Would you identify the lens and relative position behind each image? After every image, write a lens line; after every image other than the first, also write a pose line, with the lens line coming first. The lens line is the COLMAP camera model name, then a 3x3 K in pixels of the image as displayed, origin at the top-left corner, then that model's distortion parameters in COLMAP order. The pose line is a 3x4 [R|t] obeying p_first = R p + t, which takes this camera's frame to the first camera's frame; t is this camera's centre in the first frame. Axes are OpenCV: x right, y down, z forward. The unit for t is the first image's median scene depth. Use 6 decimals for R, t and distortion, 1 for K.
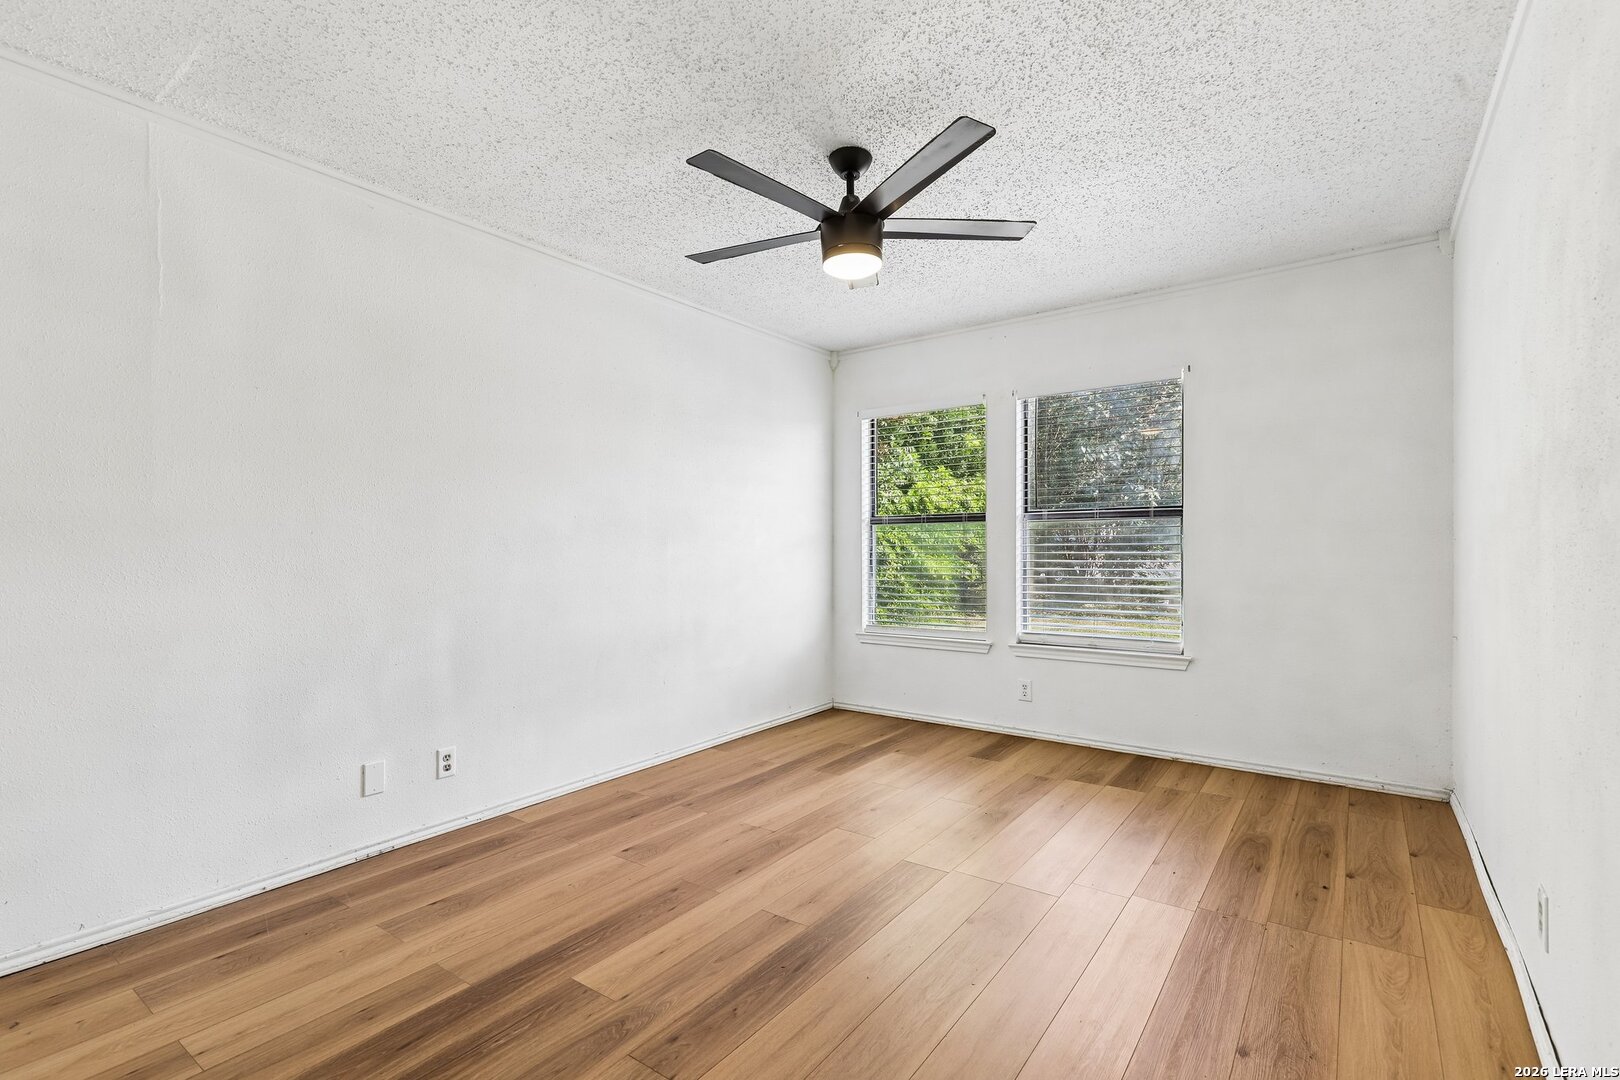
lens RADIAL K [[760.6, 0, 819.0], [0, 760.6, 537.8], [0, 0, 1]] dist [0.000811, -0.000668]
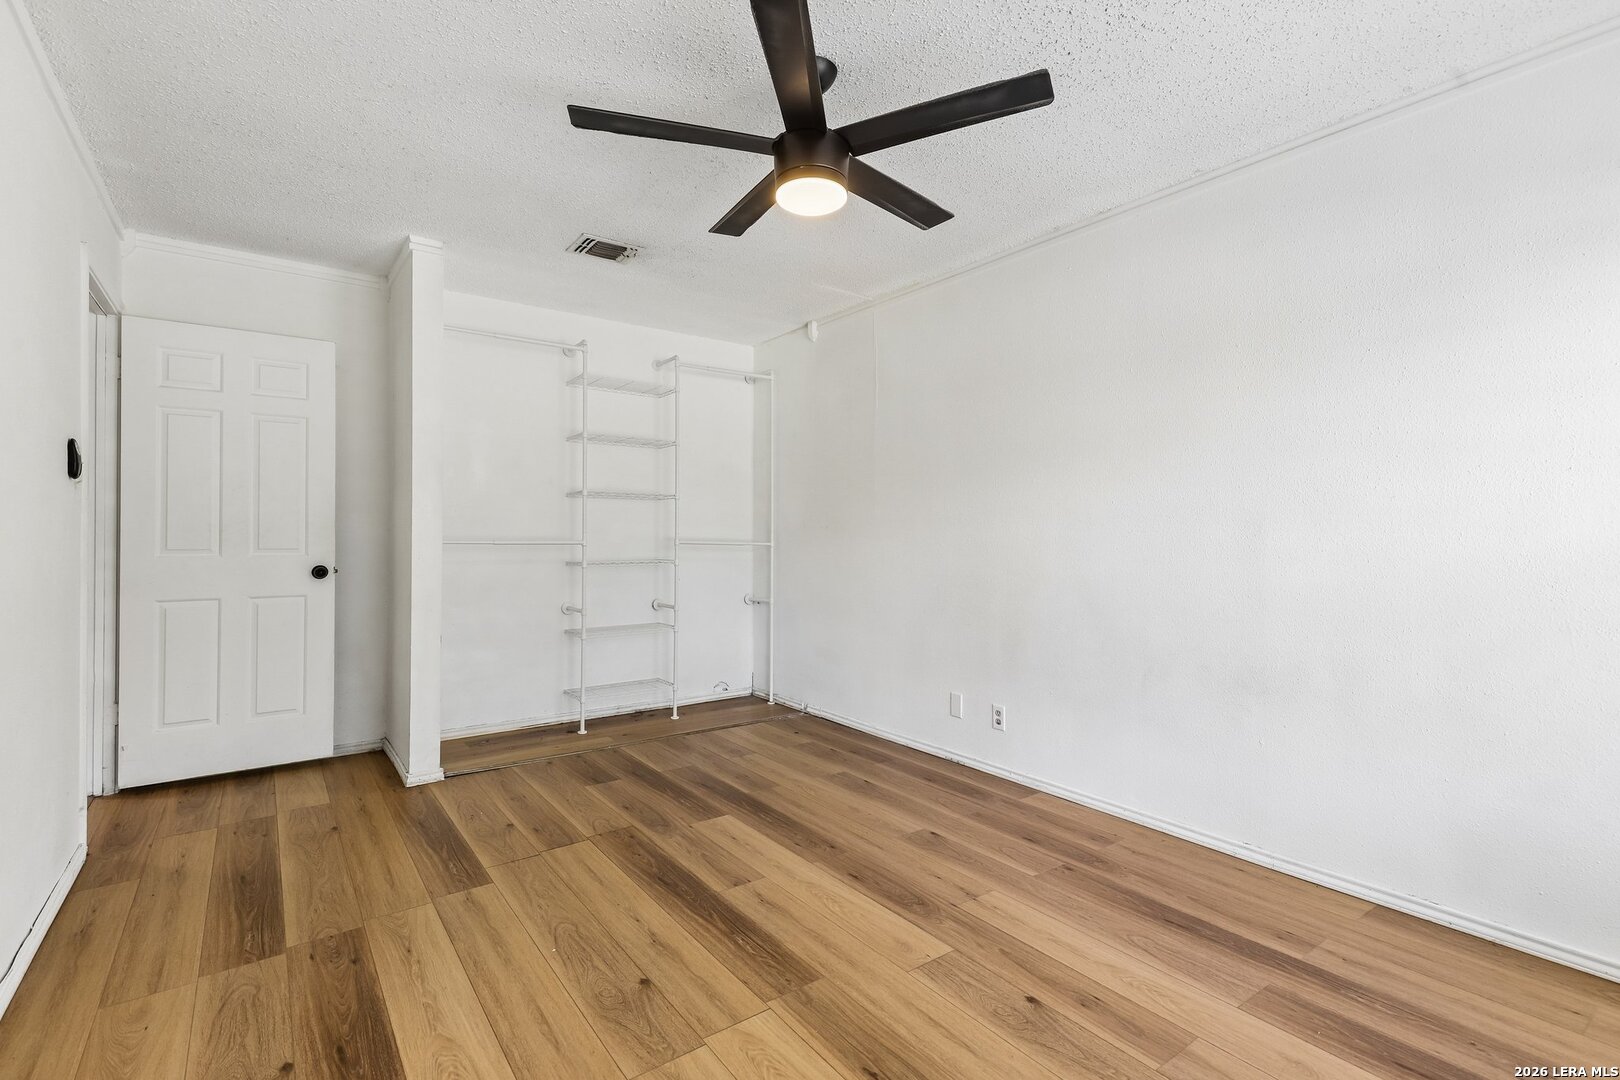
lens RADIAL K [[760.6, 0, 819.6], [0, 760.6, 532.8], [0, 0, 1]] dist [0.000811, -0.000668]
pose [[-0.313245, 0.004183, -0.949663, 0.768134], [-0.000669, 0.999989, 0.004626, 0.005861], [0.949672, 0.002085, -0.313239, 1.193857]]
